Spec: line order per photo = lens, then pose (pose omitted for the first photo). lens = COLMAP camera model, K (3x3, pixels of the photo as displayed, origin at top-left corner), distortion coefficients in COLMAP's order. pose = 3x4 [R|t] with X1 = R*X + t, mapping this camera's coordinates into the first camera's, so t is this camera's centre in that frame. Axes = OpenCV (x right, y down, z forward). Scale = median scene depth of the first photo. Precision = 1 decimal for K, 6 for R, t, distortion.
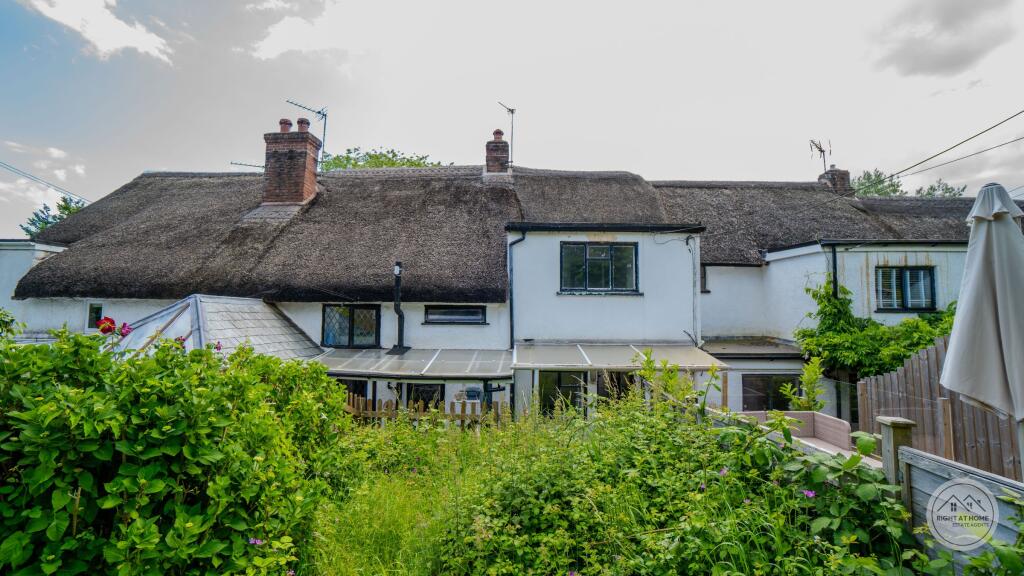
lens RADIAL K [[451.2, 0, 505.8], [0, 451.2, 281.0], [0, 0, 1]] dist [-0.058320, 0.019982]
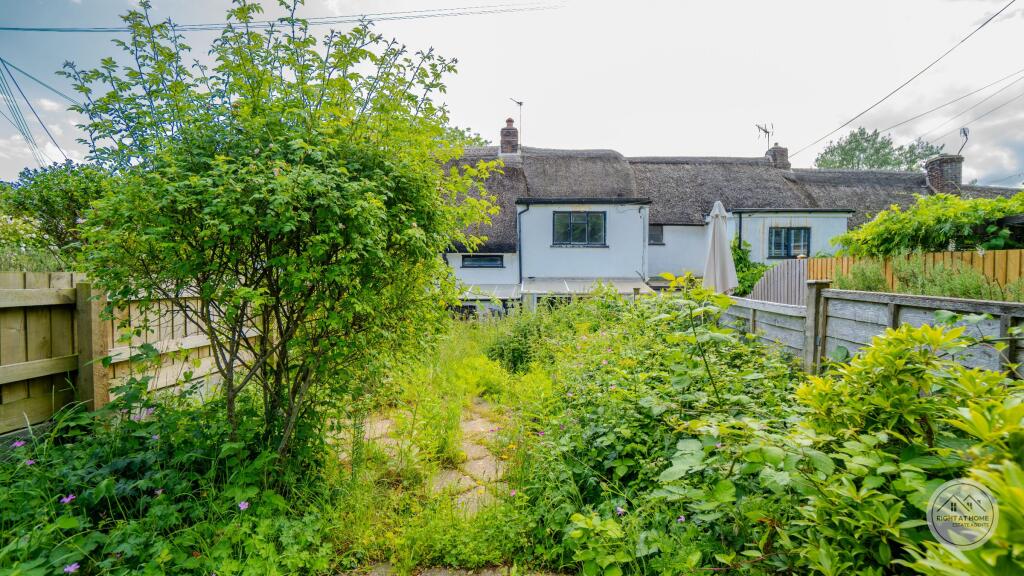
lens RADIAL K [[451.2, 0, 505.8], [0, 451.2, 281.0], [0, 0, 1]] dist [-0.058320, 0.019982]
pose [[0.999690, -0.004777, -0.024421, 0.000910], [0.007340, 0.994343, 0.105962, -0.016105], [0.023777, -0.106108, 0.994070, -0.453786]]
